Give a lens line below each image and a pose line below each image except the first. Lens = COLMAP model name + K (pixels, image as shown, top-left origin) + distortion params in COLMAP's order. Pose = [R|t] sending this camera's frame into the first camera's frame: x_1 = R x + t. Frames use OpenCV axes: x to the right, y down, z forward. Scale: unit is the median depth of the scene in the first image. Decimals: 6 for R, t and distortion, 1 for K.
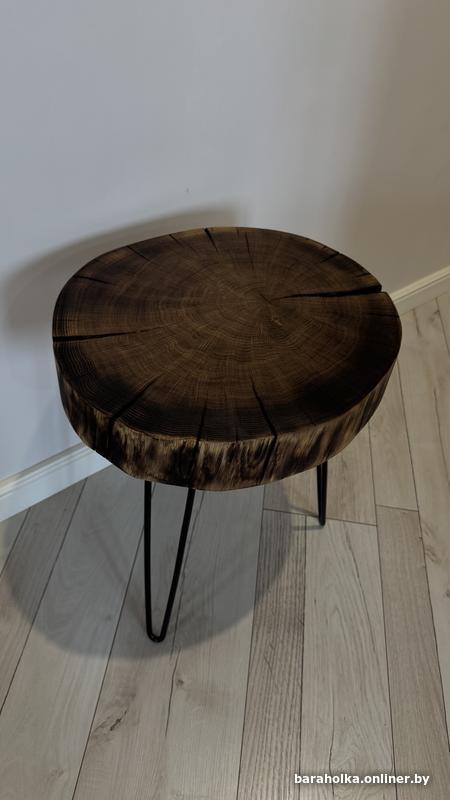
lens RADIAL K [[572.1, 0, 225.0], [0, 572.1, 400.0], [0, 0, 1]] dist [0.063774, -0.143855]
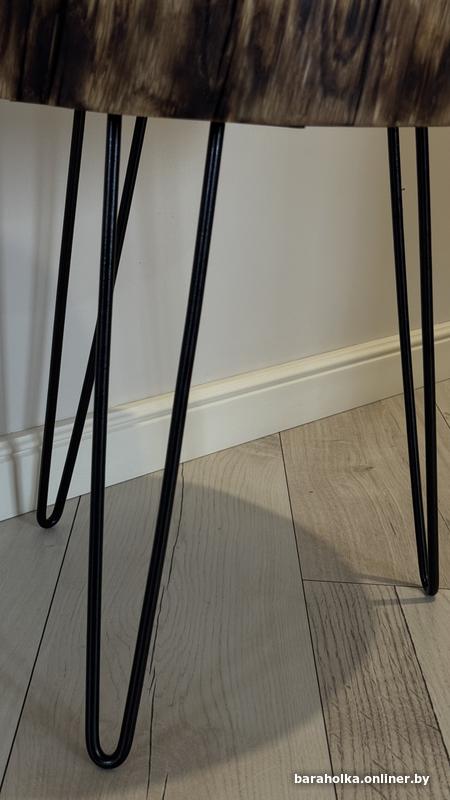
lens RADIAL K [[1104.0, 0, 225.0], [0, 1104.0, 400.0], [0, 0, 1]] dist [0.031830, 0.076210]
pose [[0.991980, -0.037269, 0.120776, -0.172381], [0.084523, 0.906056, -0.414631, 0.729918], [-0.093977, 0.421514, 0.901939, 0.216905]]
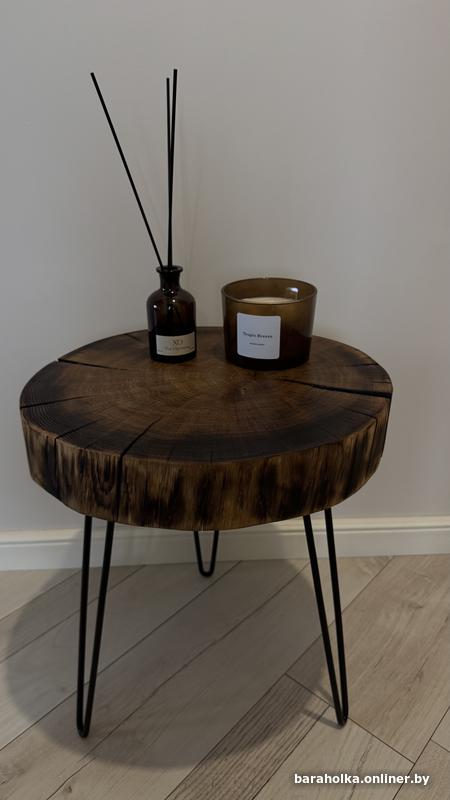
lens RADIAL K [[572.1, 0, 225.0], [0, 572.1, 400.0], [0, 0, 1]] dist [0.063774, -0.143855]
pose [[0.821844, 0.185642, -0.538618, 0.623273], [-0.366782, 0.895839, -0.250886, 0.134119], [0.435940, 0.403745, 0.804330, 0.249834]]
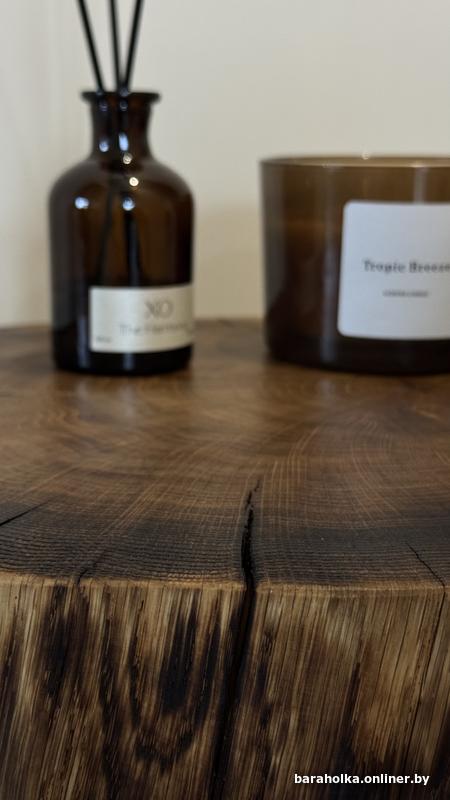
lens RADIAL K [[1165.0, 0, 225.0], [0, 1165.0, 400.0], [0, 0, 1]] dist [0.124089, 0.003778]
pose [[0.951982, 0.024172, -0.305197, 0.191935], [-0.186396, 0.836583, -0.515156, 0.212564], [0.242870, 0.547307, 0.800918, 0.509294]]
